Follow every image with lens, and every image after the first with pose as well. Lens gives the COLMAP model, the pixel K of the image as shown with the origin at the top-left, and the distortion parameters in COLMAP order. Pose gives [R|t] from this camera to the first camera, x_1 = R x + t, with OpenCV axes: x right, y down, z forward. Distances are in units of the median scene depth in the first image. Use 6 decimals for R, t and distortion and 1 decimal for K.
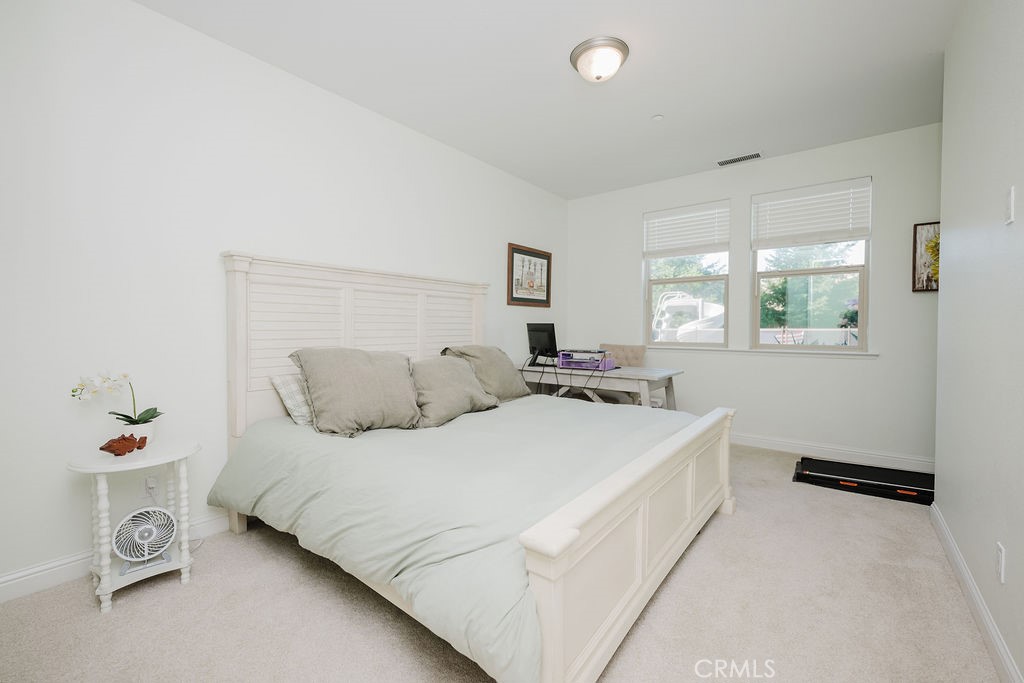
lens RADIAL K [[420.6, 0, 513.8], [0, 420.6, 340.2], [0, 0, 1]] dist [-0.000948, 0.000391]
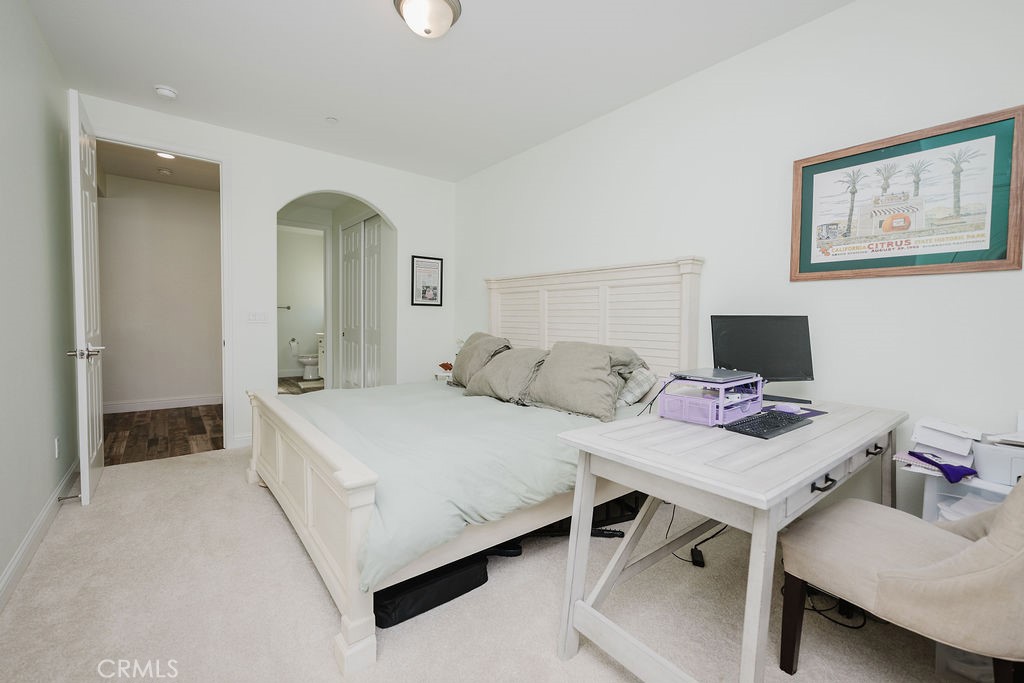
lens RADIAL K [[420.6, 0, 512.3], [0, 420.6, 337.6], [0, 0, 1]] dist [-0.000948, 0.000391]
pose [[-0.208948, 0.038023, -0.977187, 0.551854], [-0.042197, 0.997963, 0.047854, -0.021896], [0.977016, 0.051233, -0.206918, 0.730757]]
